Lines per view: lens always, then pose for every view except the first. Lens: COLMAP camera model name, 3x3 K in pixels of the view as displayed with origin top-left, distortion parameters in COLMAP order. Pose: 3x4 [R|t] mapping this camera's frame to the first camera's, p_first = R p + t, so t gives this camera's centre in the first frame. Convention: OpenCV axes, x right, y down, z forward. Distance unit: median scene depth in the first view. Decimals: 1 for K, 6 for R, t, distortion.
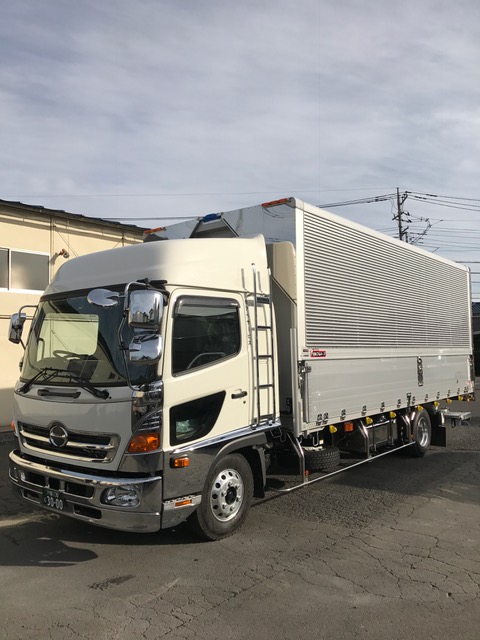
lens RADIAL K [[529.3, 0, 238.8], [0, 529.3, 323.8], [0, 0, 1]] dist [0.010148, 0.000033]
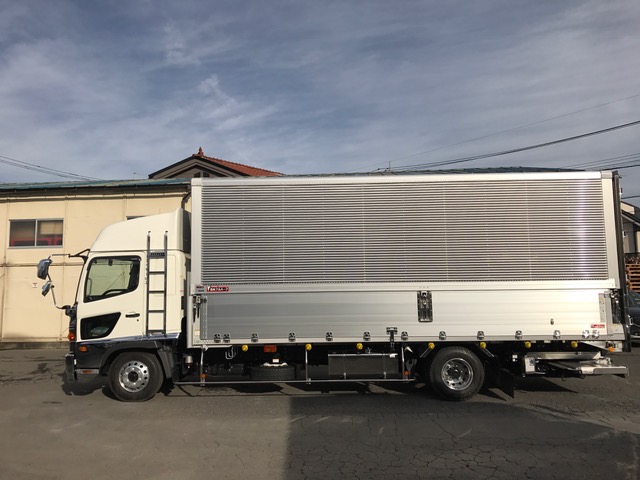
lens RADIAL K [[529.3, 0, 320.5], [0, 529.3, 240.2], [0, 0, 1]] dist [0.010148, 0.000033]
pose [[0.611821, -0.045595, -0.789681, 1.576115], [0.054398, 0.998399, -0.015500, -0.037175], [0.789123, -0.033474, 0.613322, 0.446124]]
